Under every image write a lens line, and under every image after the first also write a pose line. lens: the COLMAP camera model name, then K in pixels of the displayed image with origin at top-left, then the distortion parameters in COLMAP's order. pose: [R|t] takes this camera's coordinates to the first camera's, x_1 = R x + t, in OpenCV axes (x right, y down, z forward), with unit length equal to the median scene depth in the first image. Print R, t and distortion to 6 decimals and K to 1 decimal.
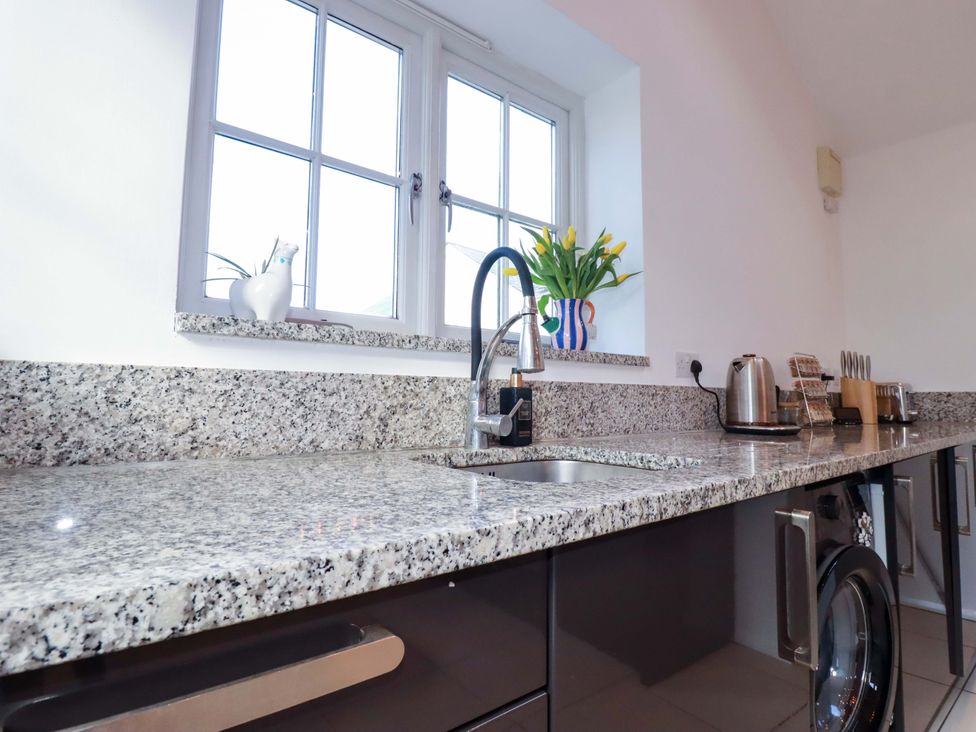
lens RADIAL K [[521.2, 0, 488.0], [0, 521.2, 366.0], [0, 0, 1]] dist [-0.005692, -0.001904]
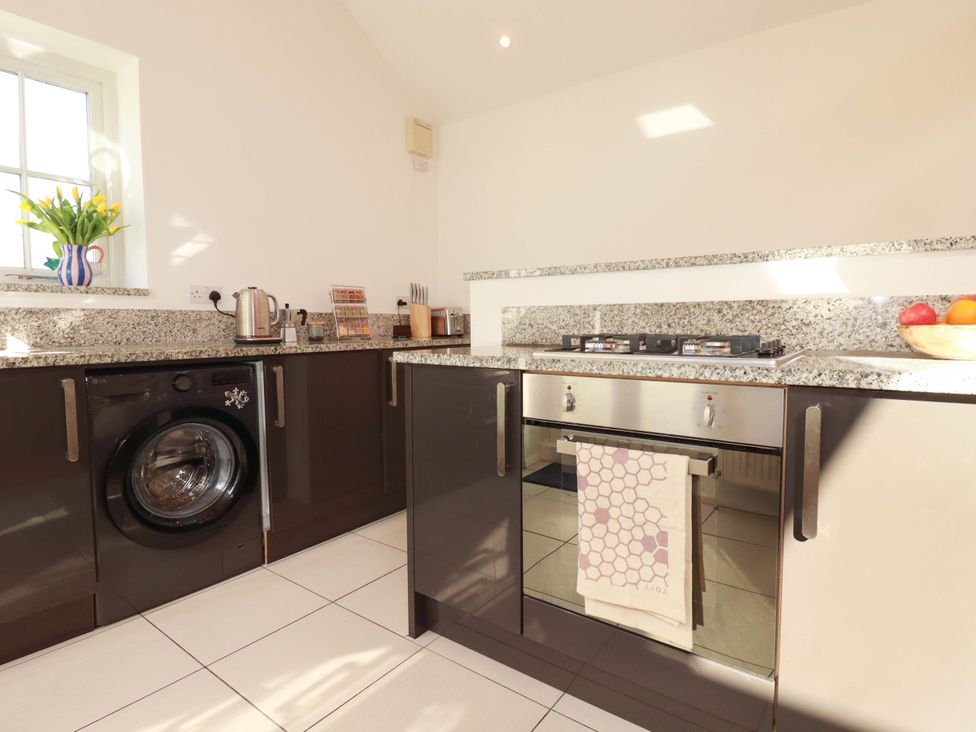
lens RADIAL K [[521.2, 0, 488.0], [0, 521.2, 366.0], [0, 0, 1]] dist [-0.005692, -0.001904]
pose [[0.974348, -0.025222, 0.223630, 0.820449], [-0.008053, 0.989156, 0.146649, -0.022805], [-0.224904, -0.144689, 0.963579, -0.509933]]
